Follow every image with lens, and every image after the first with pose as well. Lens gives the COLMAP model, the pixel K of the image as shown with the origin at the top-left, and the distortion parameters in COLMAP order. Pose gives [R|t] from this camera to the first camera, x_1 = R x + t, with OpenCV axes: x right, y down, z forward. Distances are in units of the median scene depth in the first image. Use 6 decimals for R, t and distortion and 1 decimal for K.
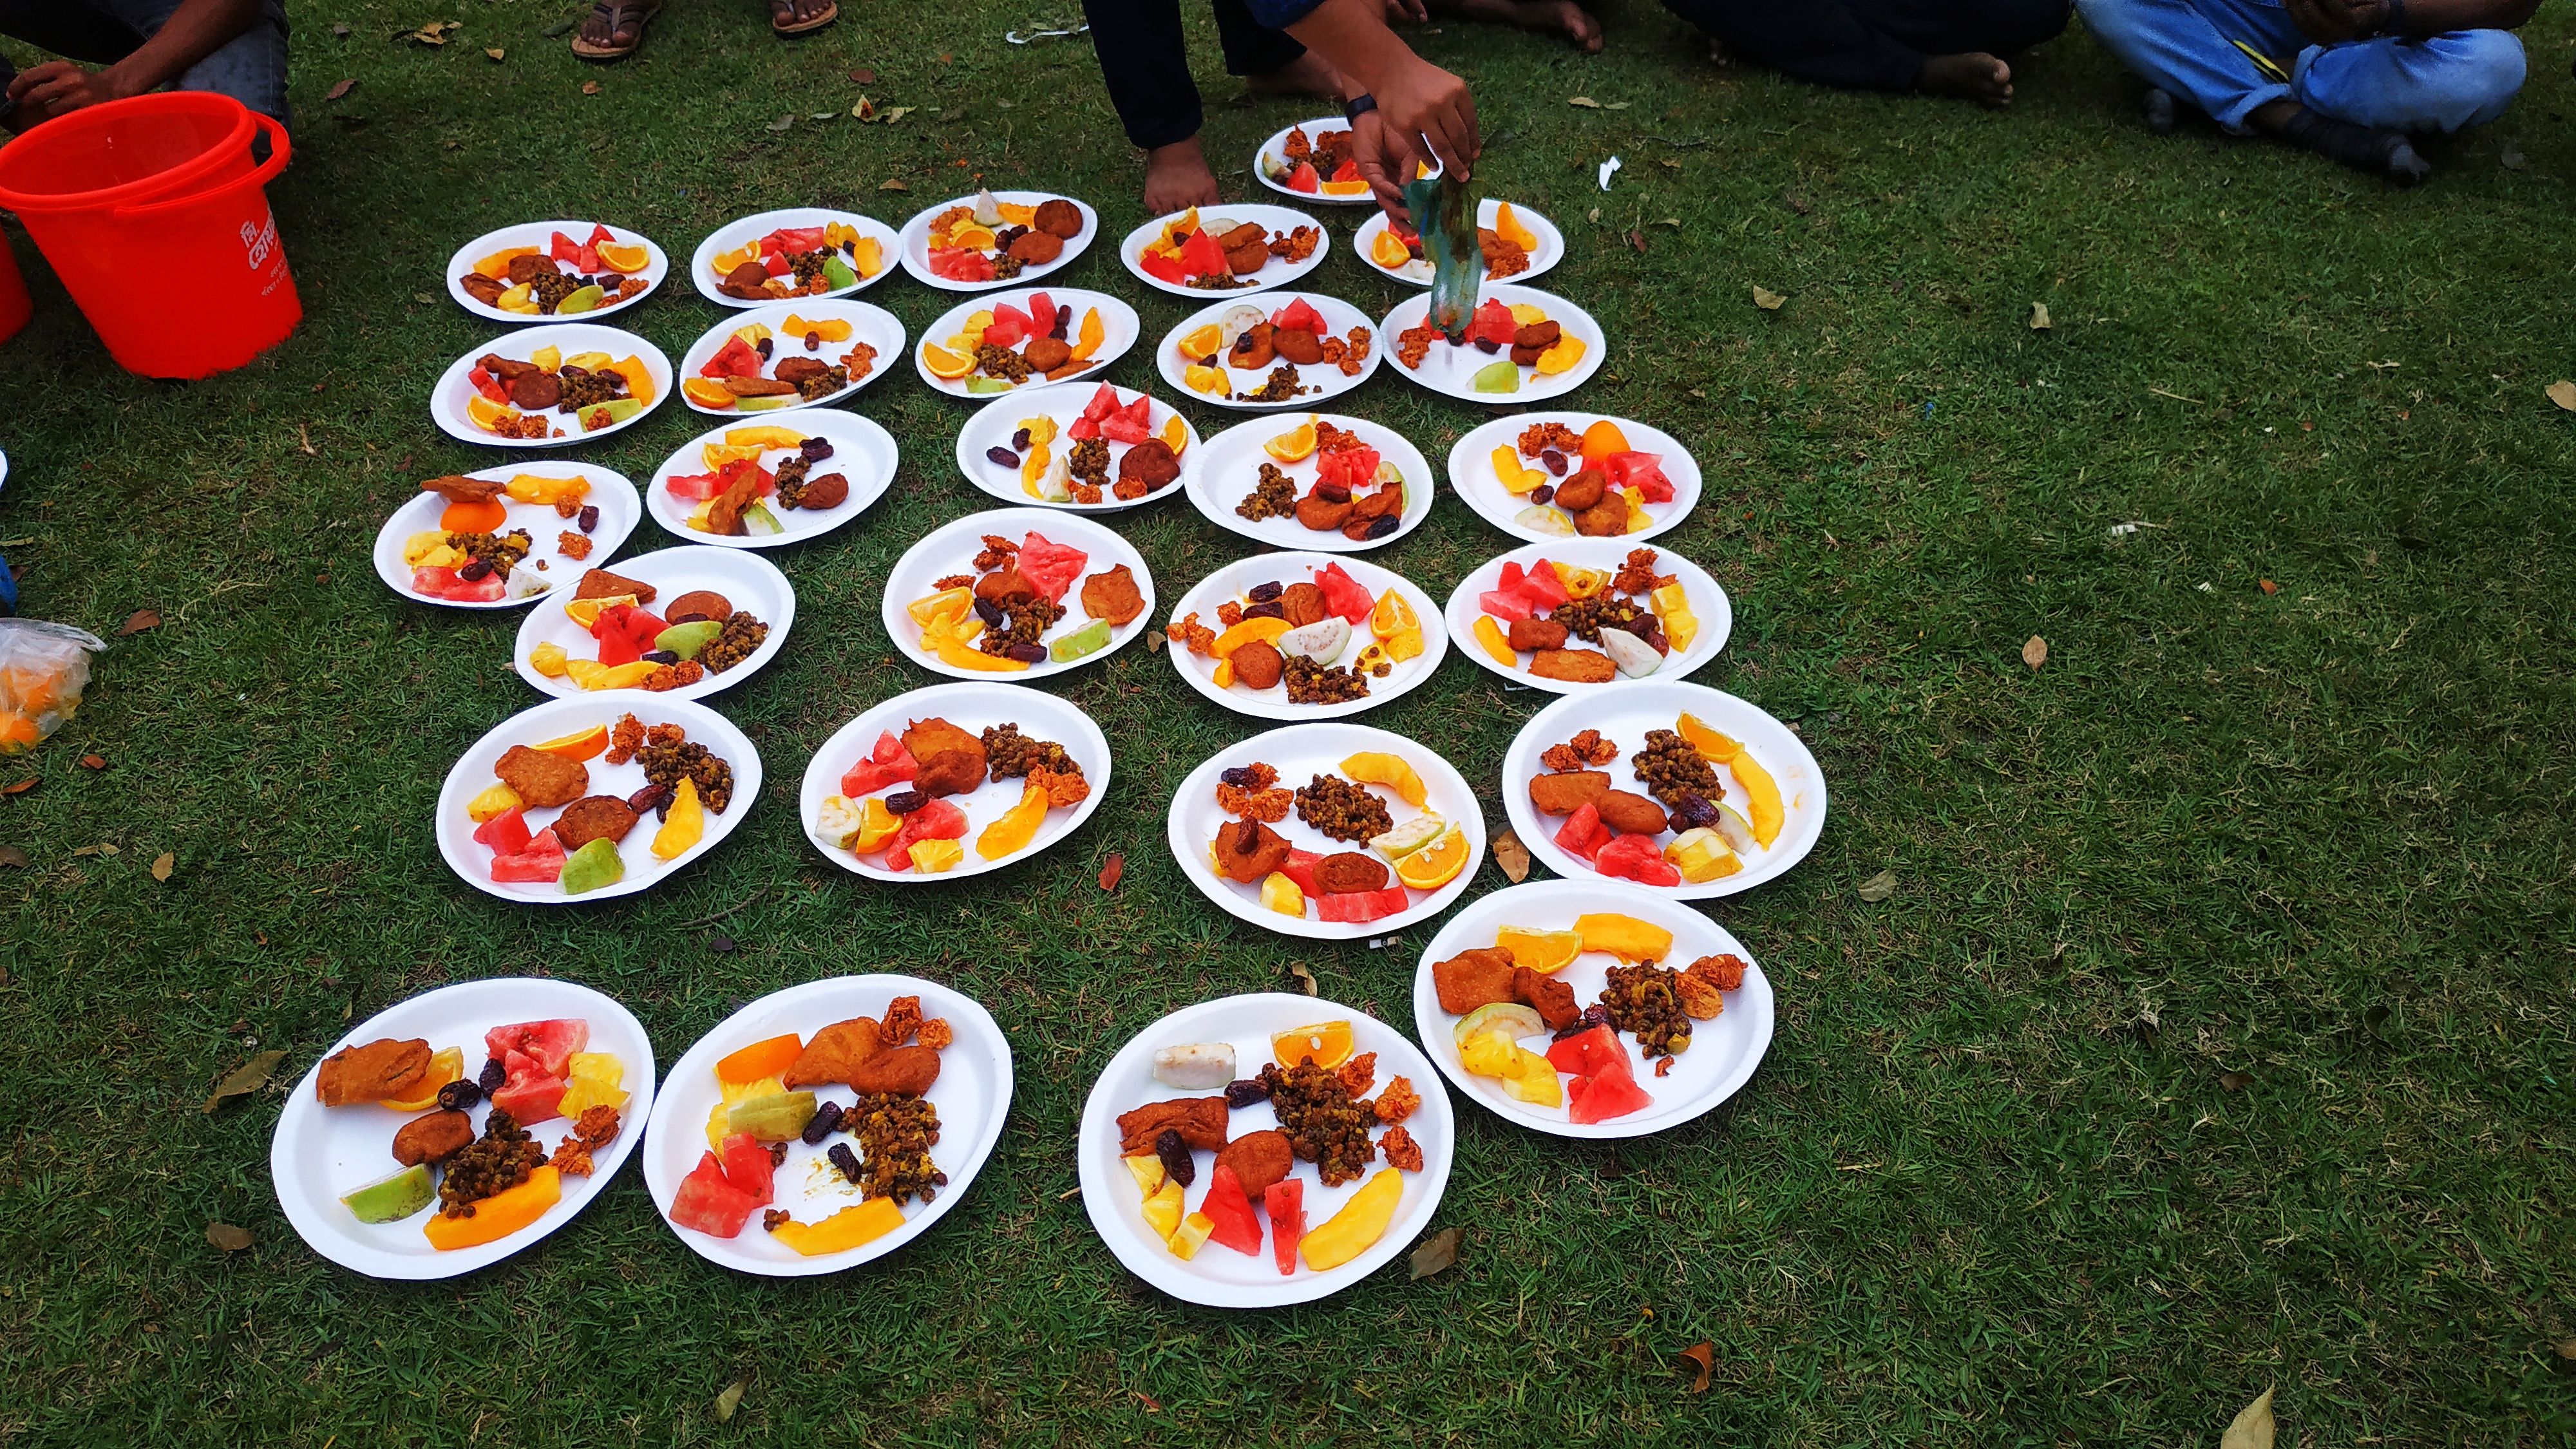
lens RADIAL K [[2065.4, 0, 1276.0], [0, 2065.4, 728.1], [0, 0, 1]] dist [-0.001305, 0.000416]
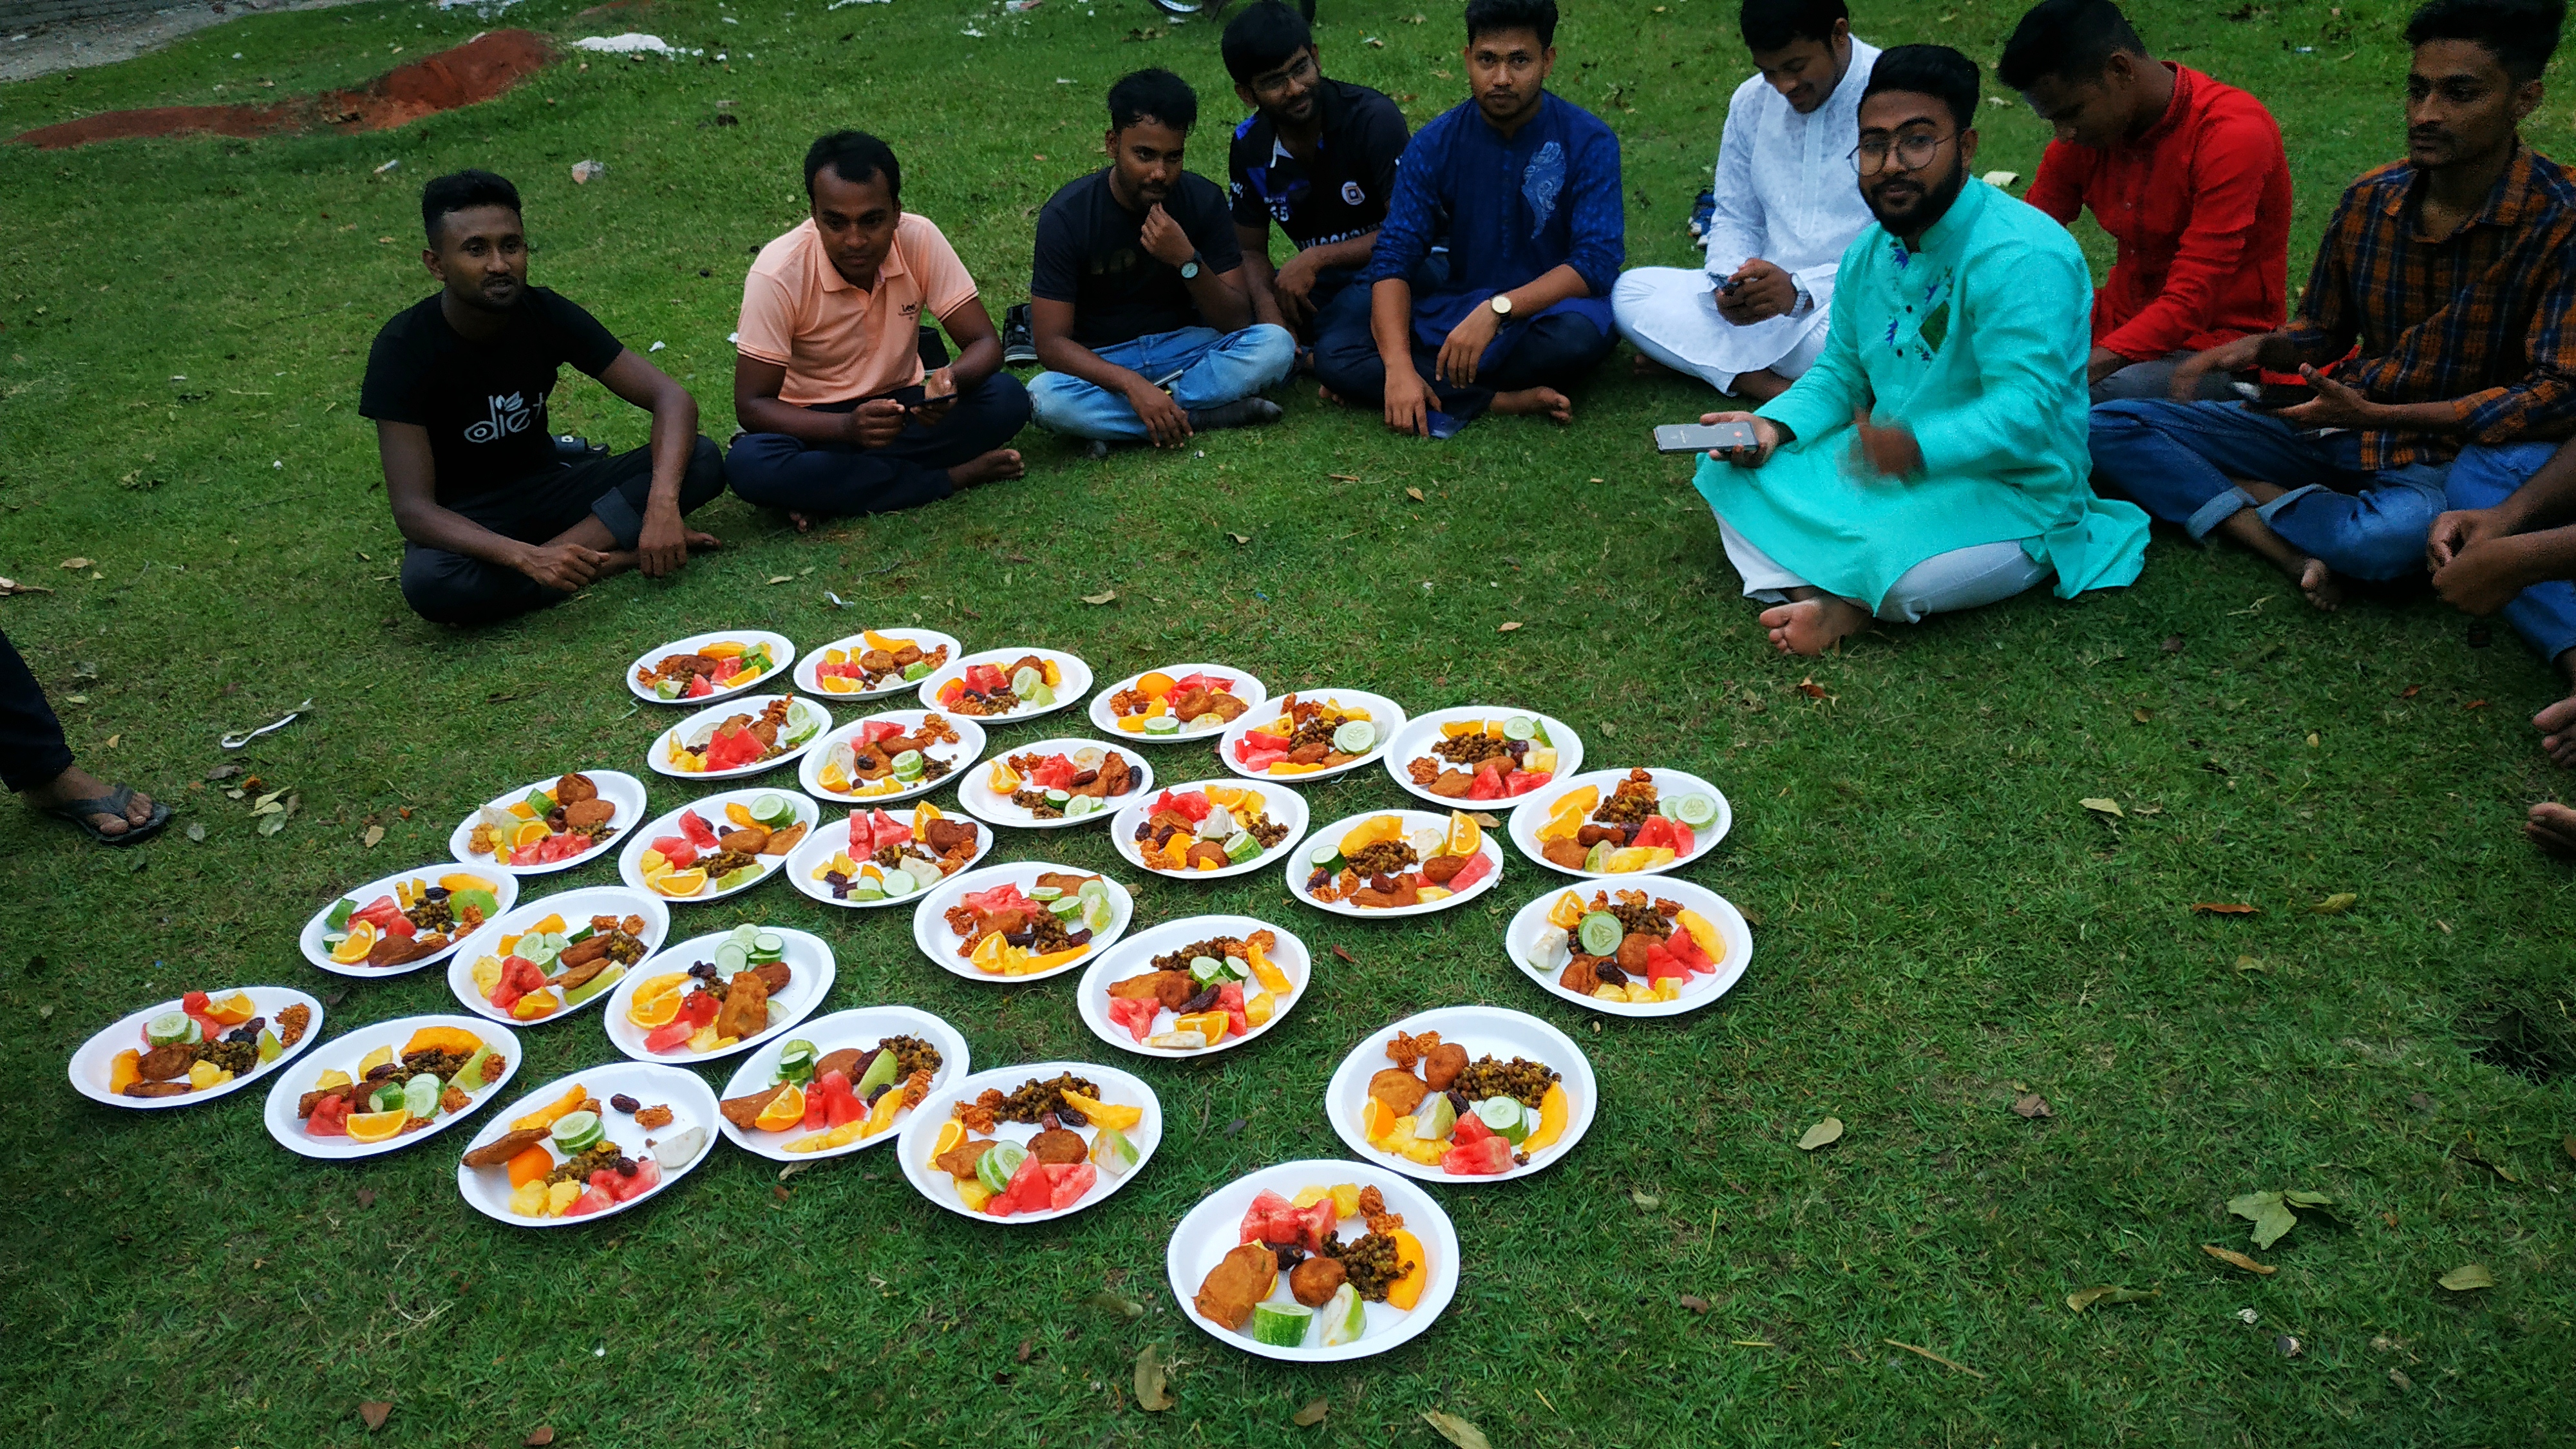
lens RADIAL K [[1888.2, 0, 1290.3], [0, 1888.2, 702.5], [0, 0, 1]] dist [0.008119, -0.034524]
pose [[0.563151, -0.391483, 0.727738, -0.815339], [0.571299, 0.820742, -0.000579, -0.078336], [-0.597058, 0.416082, 0.685855, 0.035368]]
